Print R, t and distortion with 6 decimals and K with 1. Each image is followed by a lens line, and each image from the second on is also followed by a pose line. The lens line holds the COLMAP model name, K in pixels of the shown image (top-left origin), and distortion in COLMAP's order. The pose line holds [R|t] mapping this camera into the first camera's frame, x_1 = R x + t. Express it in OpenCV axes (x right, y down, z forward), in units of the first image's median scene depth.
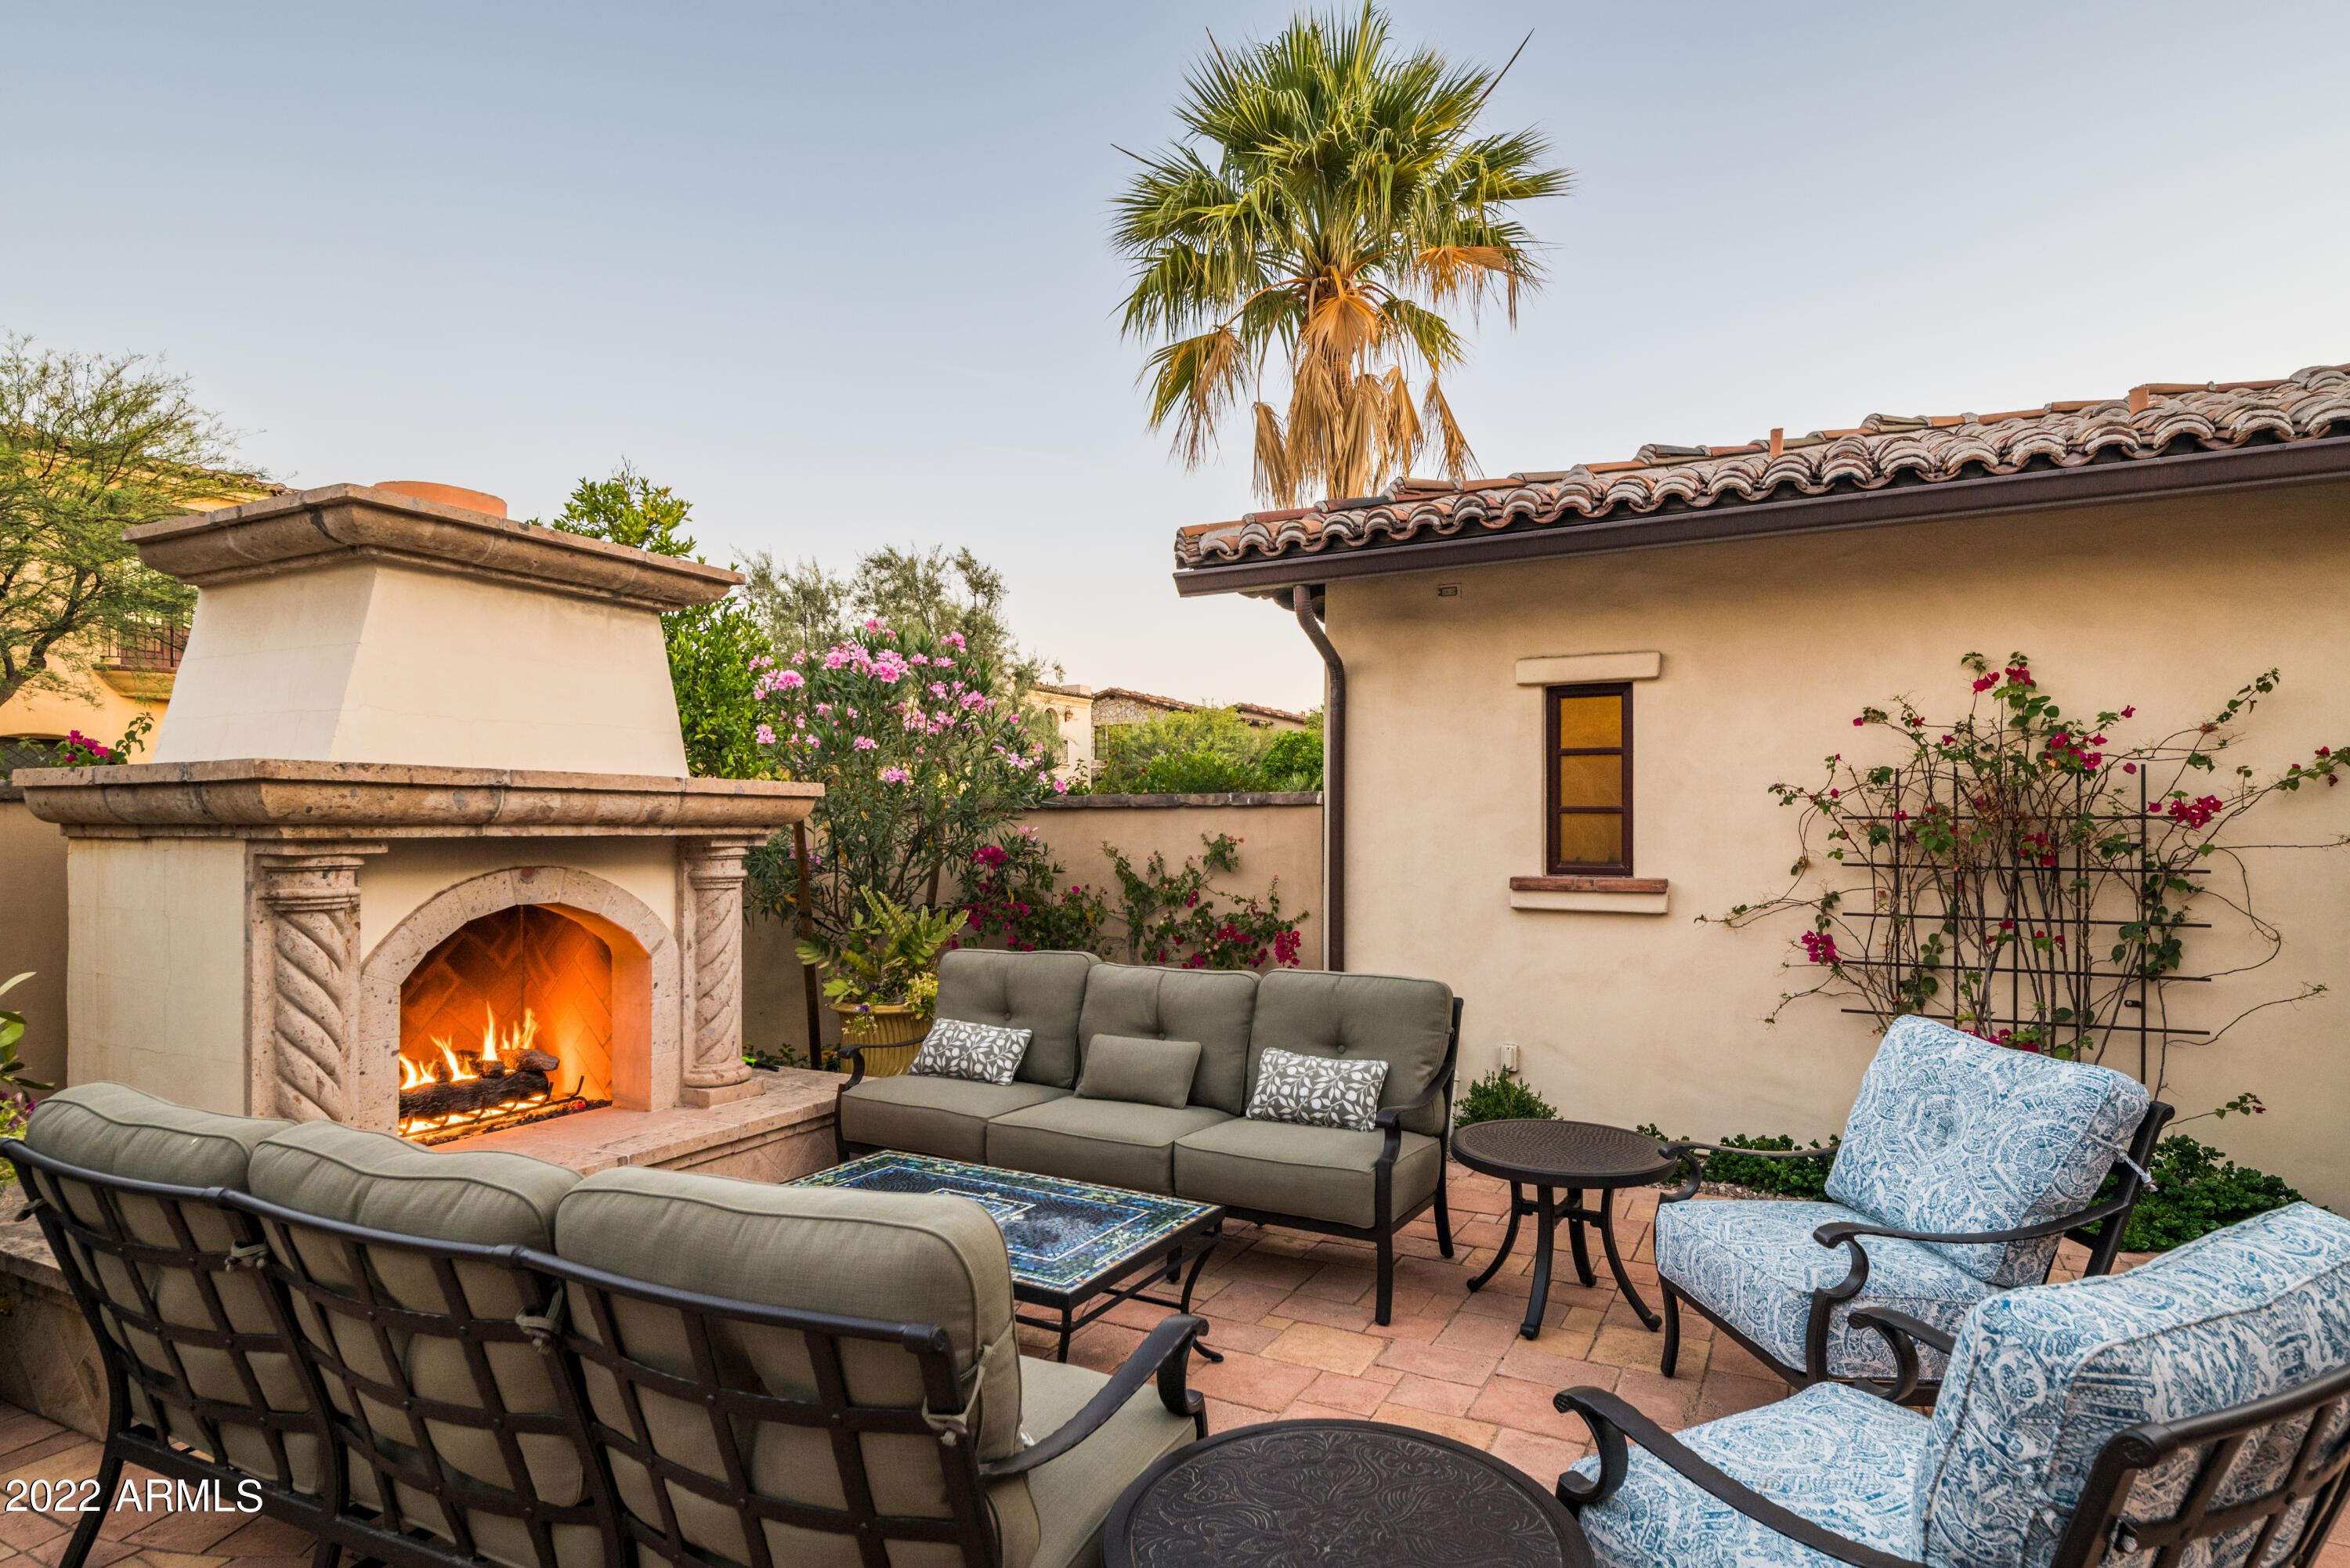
lens RADIAL K [[1282.0, 0, 1137.7], [0, 1282.0, 826.2], [0, 0, 1]] dist [0.004221, -0.000308]
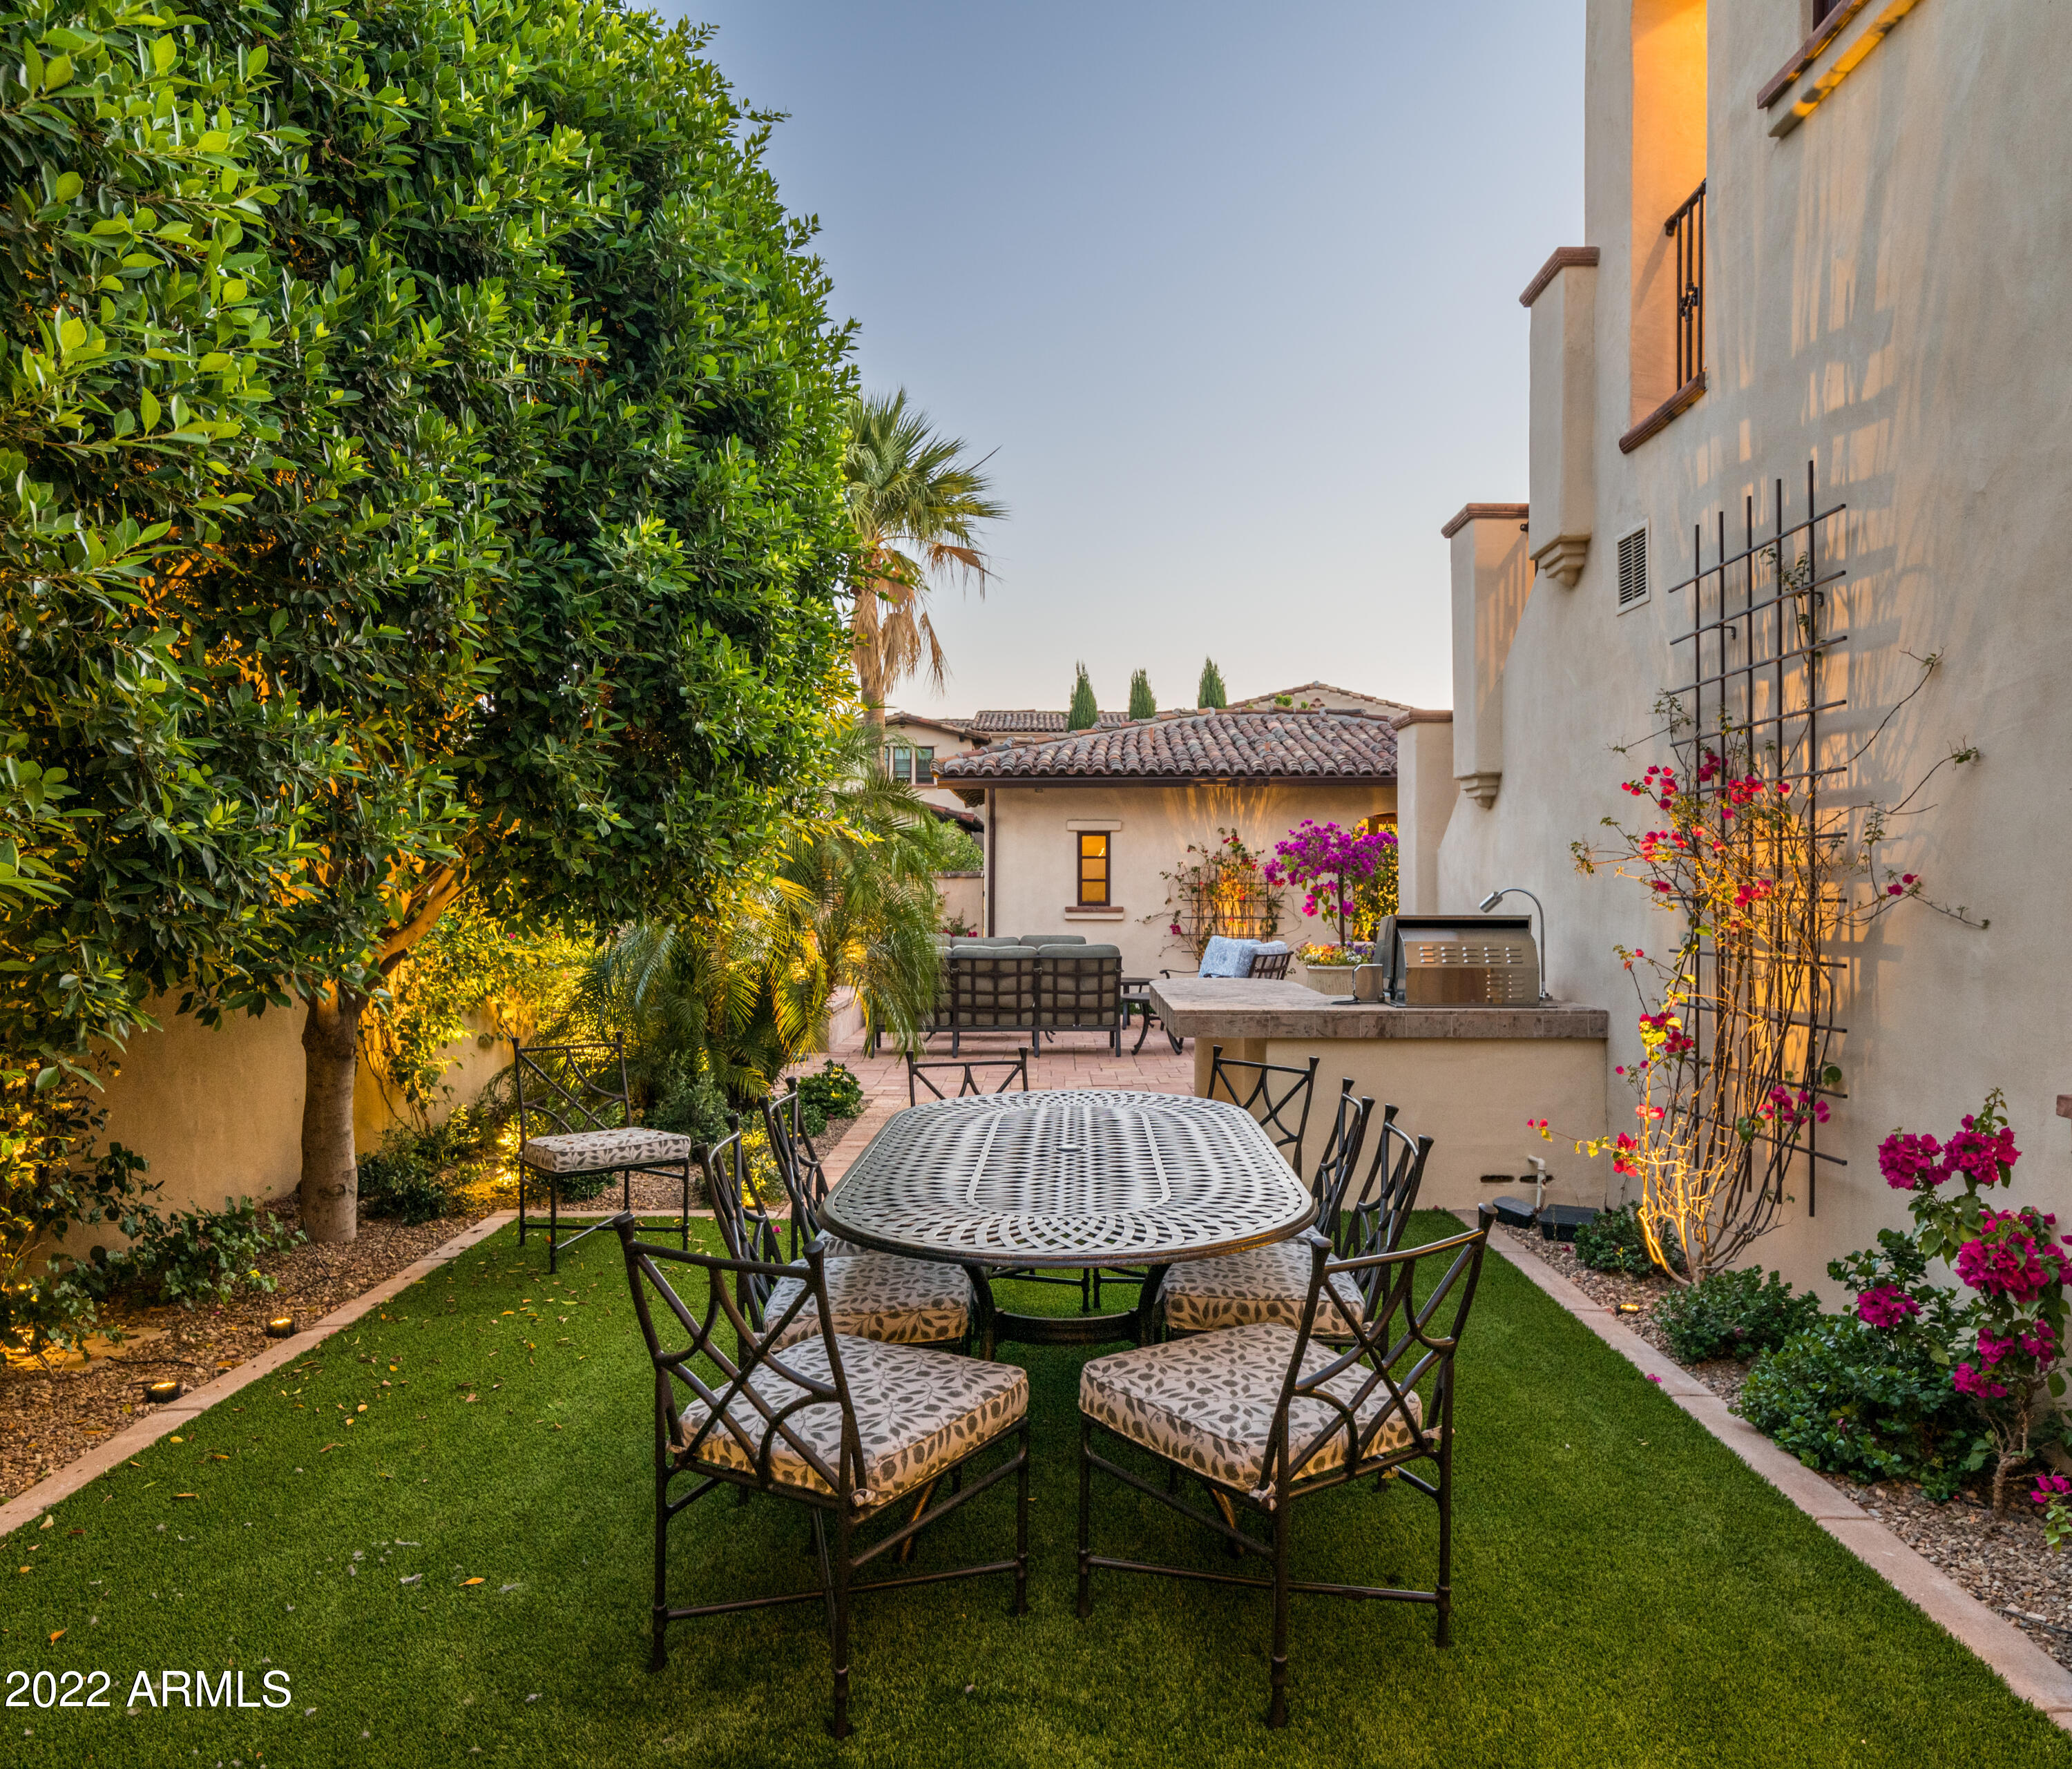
lens RADIAL K [[1270.0, 0, 1036.2], [0, 1270.0, 881.9], [0, 0, 1]] dist [-0.000610, -0.000012]
pose [[0.891945, 0.000821, 0.452143, -0.922264], [0.000985, 0.999992, -0.003758, -0.000053], [-0.452143, 0.003797, 0.891937, -1.241450]]
